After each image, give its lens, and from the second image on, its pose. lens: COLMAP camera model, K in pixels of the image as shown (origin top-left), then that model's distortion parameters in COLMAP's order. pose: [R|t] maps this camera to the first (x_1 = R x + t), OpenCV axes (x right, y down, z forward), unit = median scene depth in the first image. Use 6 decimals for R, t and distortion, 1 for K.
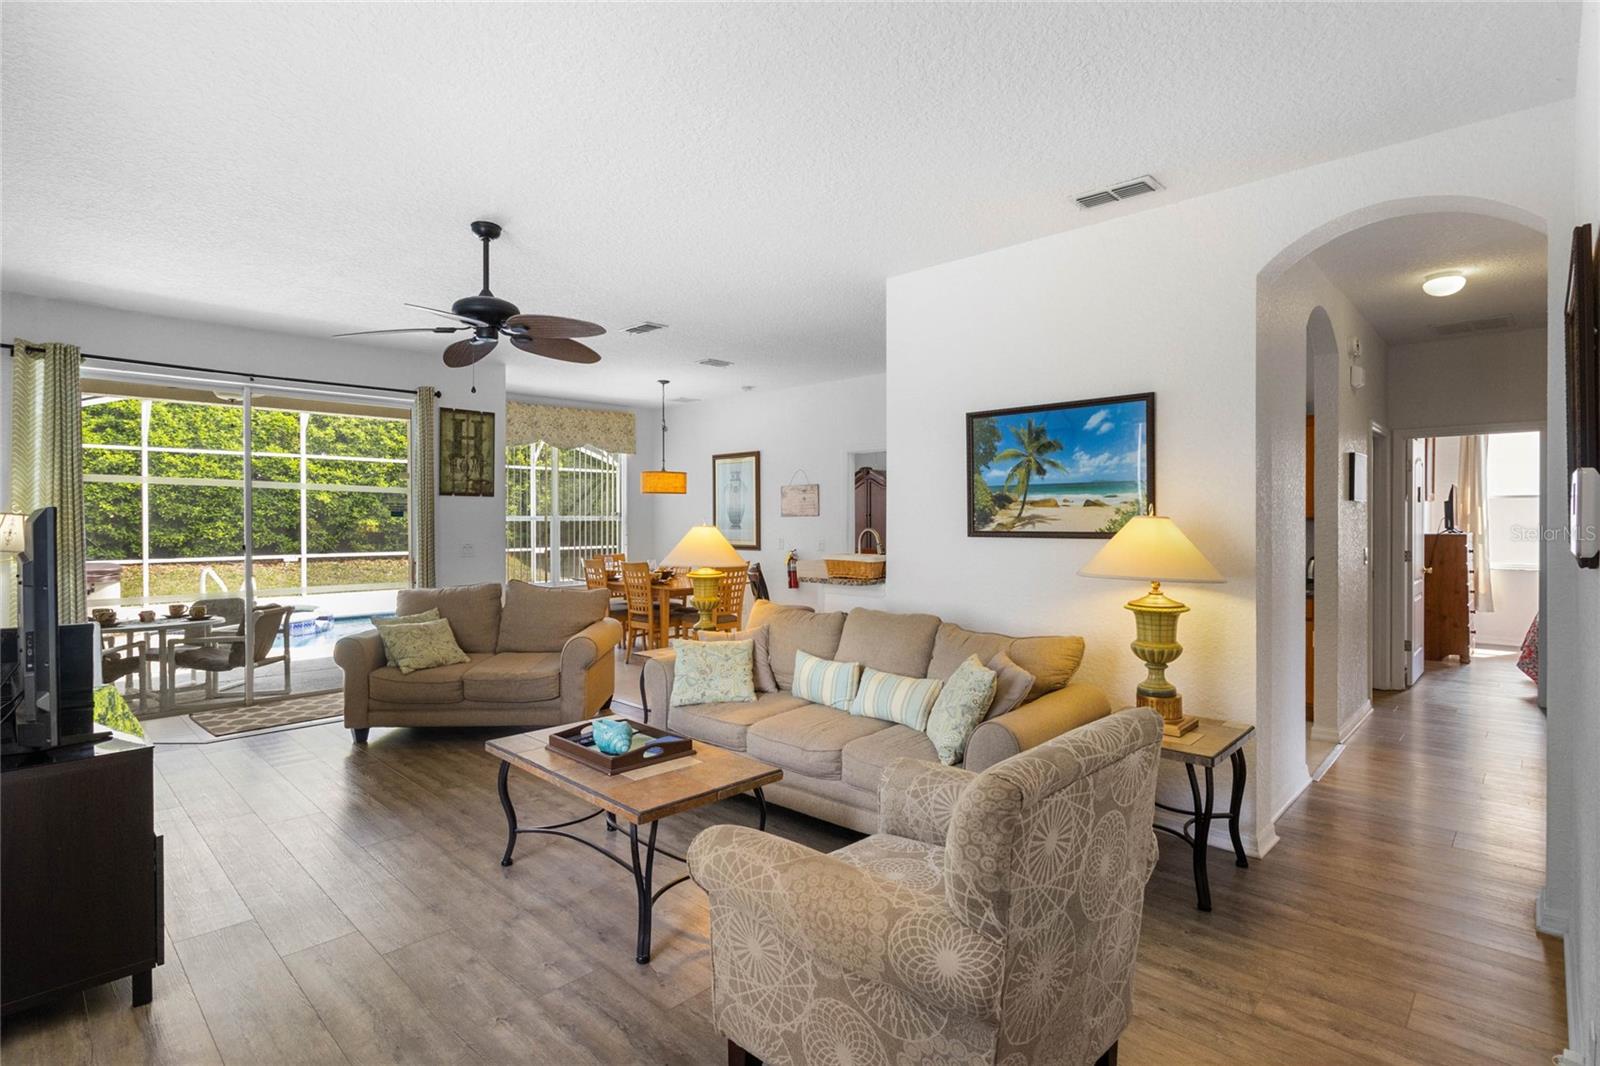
lens RADIAL K [[811.4, 0, 793.8], [0, 811.4, 526.3], [0, 0, 1]] dist [0.000220, -0.000847]
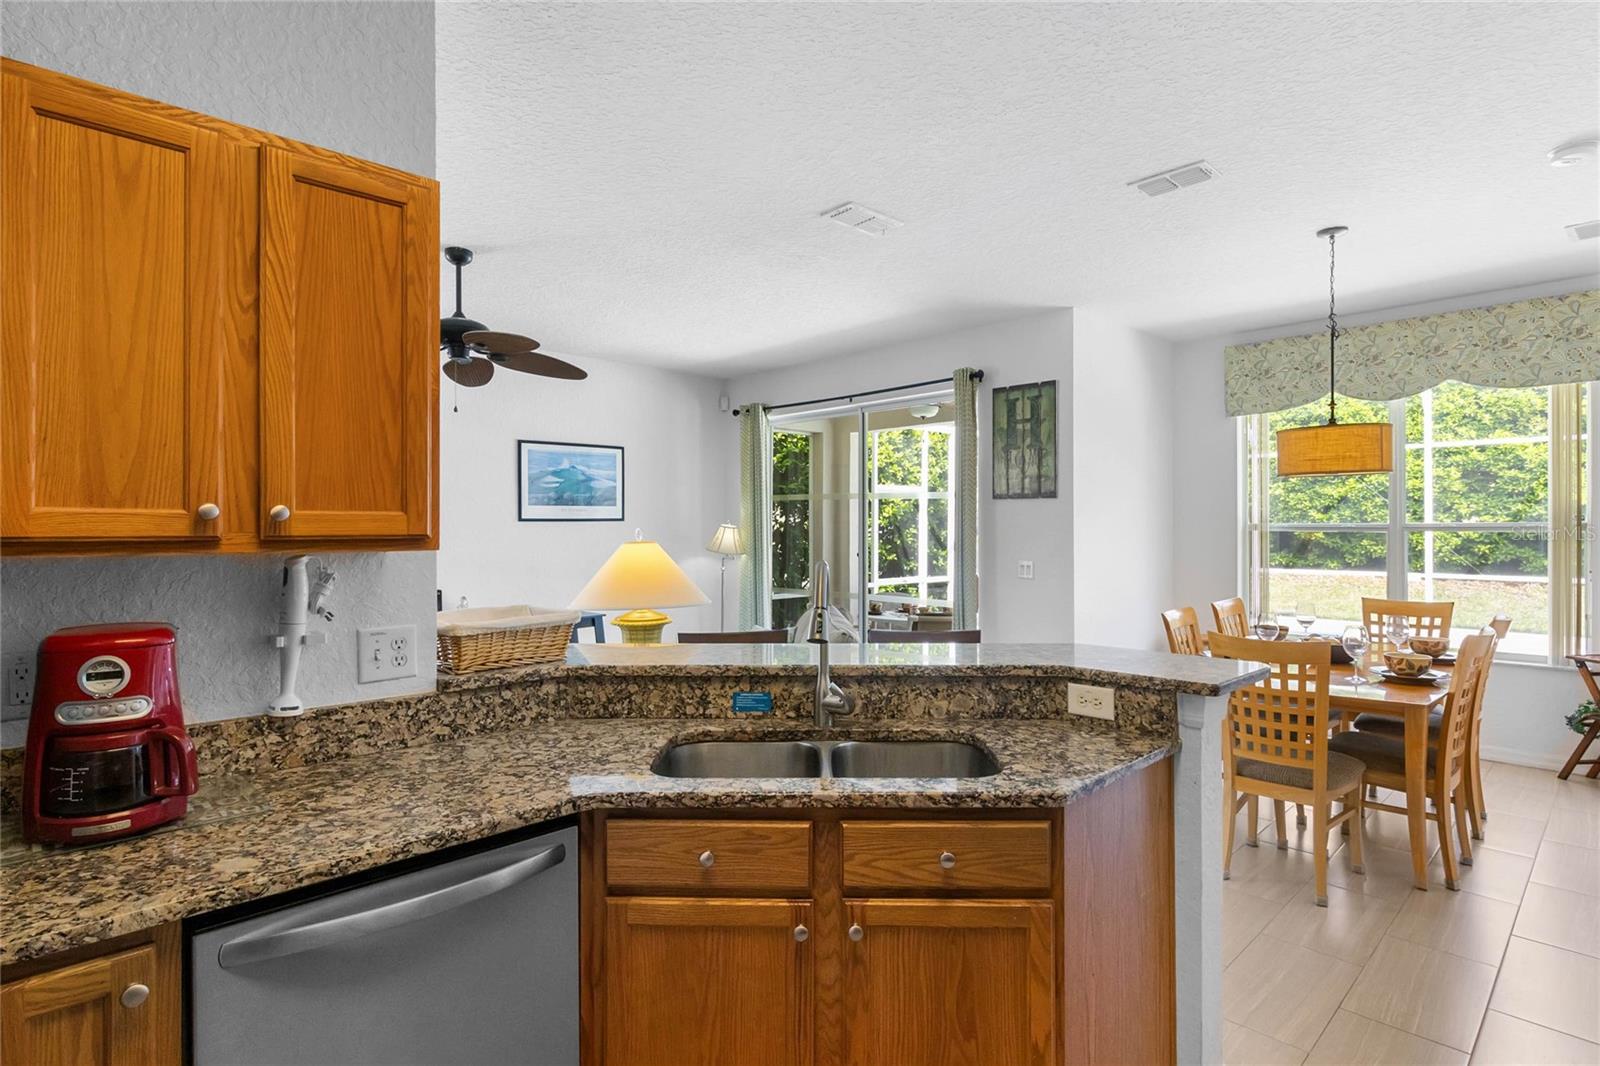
lens RADIAL K [[811.4, 0, 798.8], [0, 811.4, 528.5], [0, 0, 1]] dist [0.000220, -0.000847]
pose [[-0.049832, 0.002112, -0.998755, 0.358472], [-0.007340, 0.999970, 0.002481, -0.009750], [0.998731, 0.007455, -0.049815, 0.823541]]
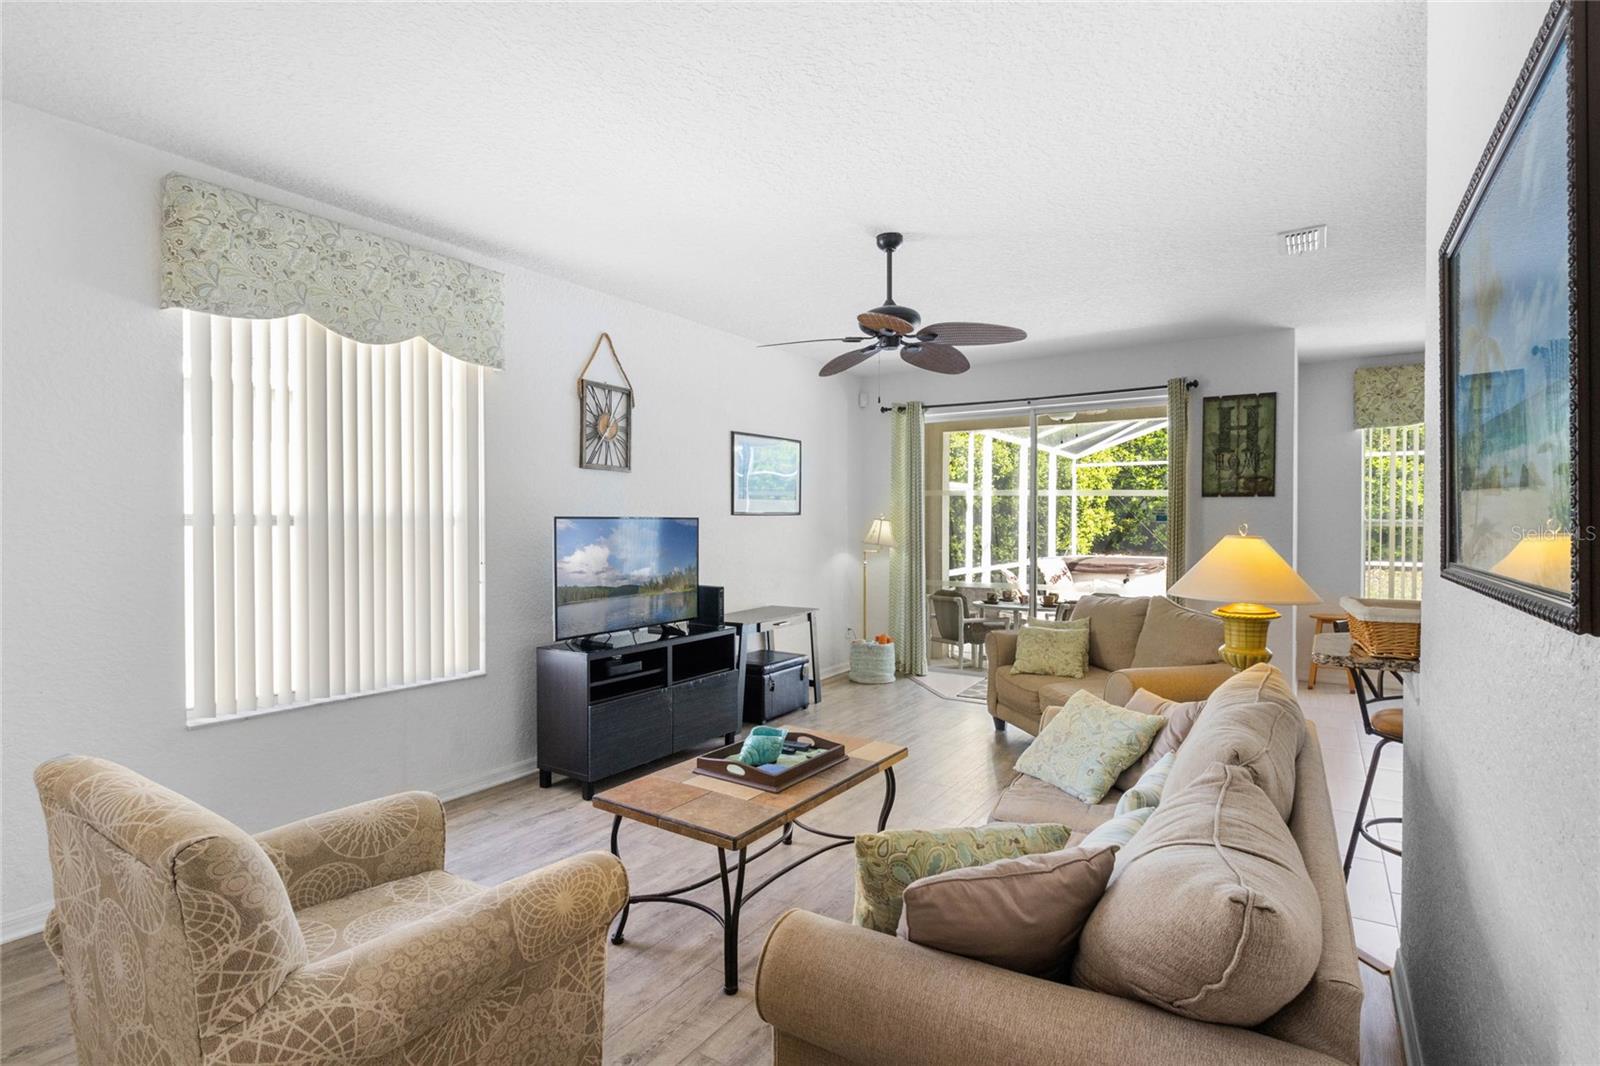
lens RADIAL K [[811.4, 0, 796.0], [0, 811.4, 532.5], [0, 0, 1]] dist [0.000220, -0.000847]
pose [[0.190400, 0.009331, -0.981662, 0.338193], [-0.008604, 0.999932, 0.007836, -0.002650], [0.981669, 0.006955, 0.190468, 0.384661]]
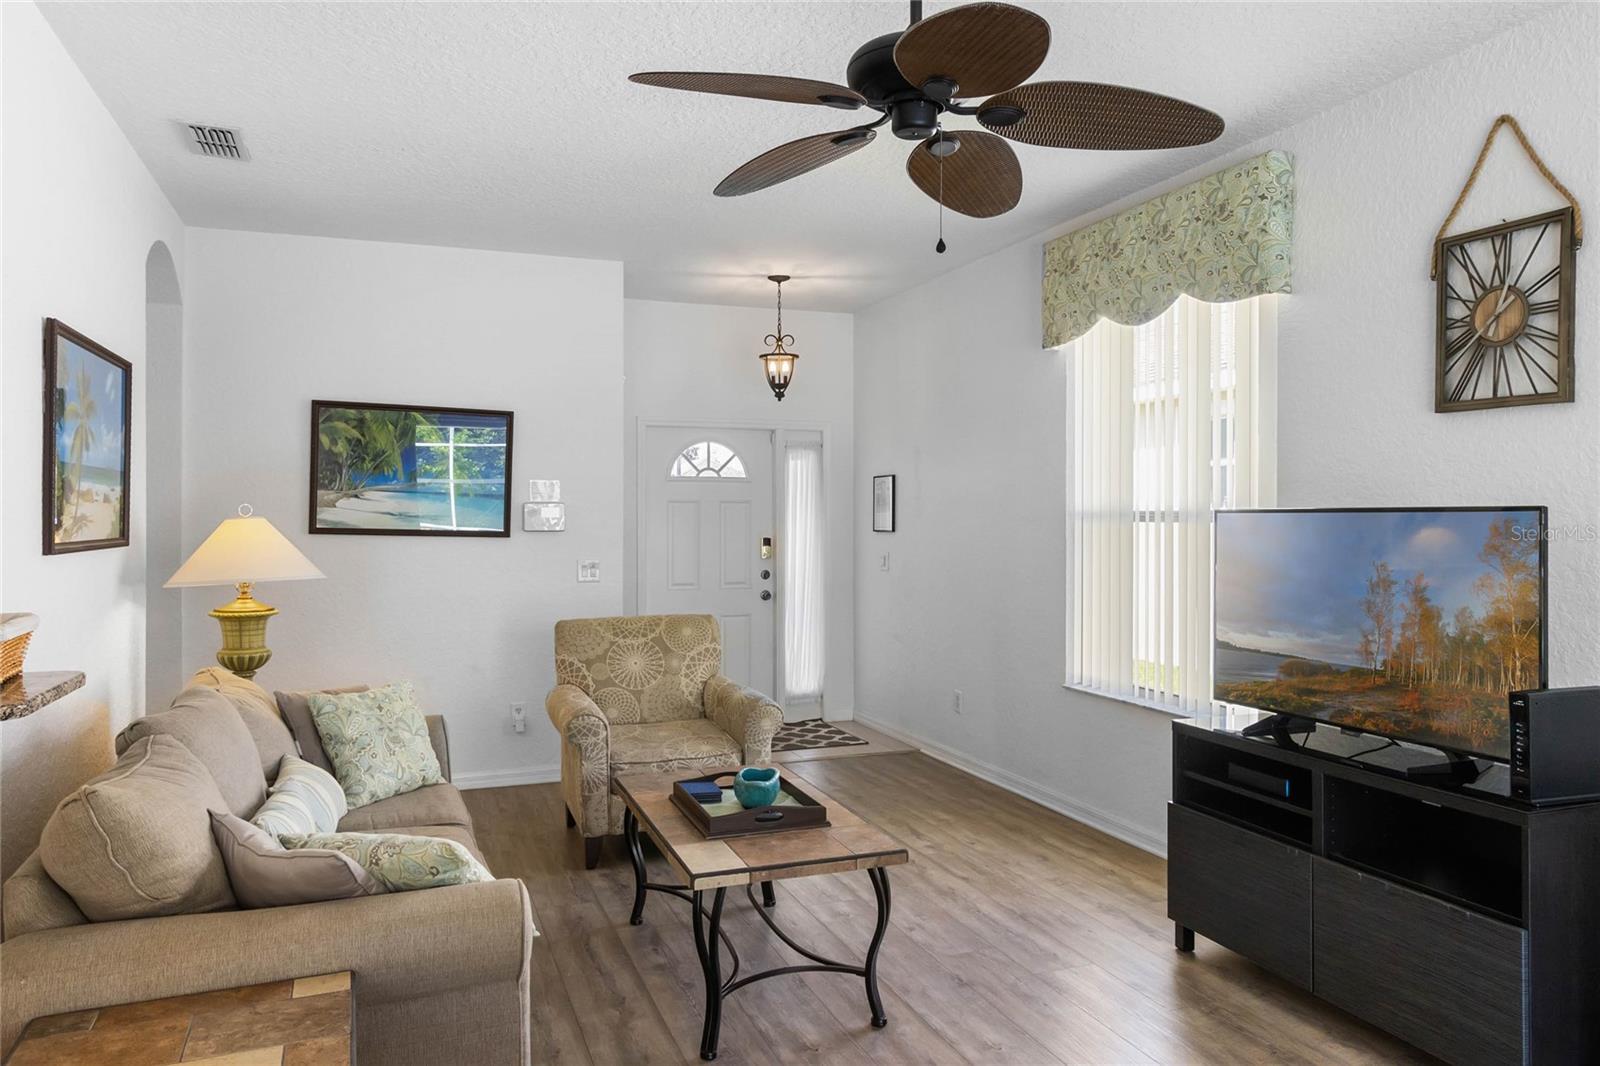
lens RADIAL K [[1094.2, 0, 803.4], [0, 1094.2, 528.2], [0, 0, 1]] dist [-0.000865, -0.000695]
pose [[-0.915611, -0.003528, 0.402050, -0.282917], [0.005276, 0.999770, 0.020789, -0.011420], [-0.402031, 0.021156, -0.915382, 0.861028]]
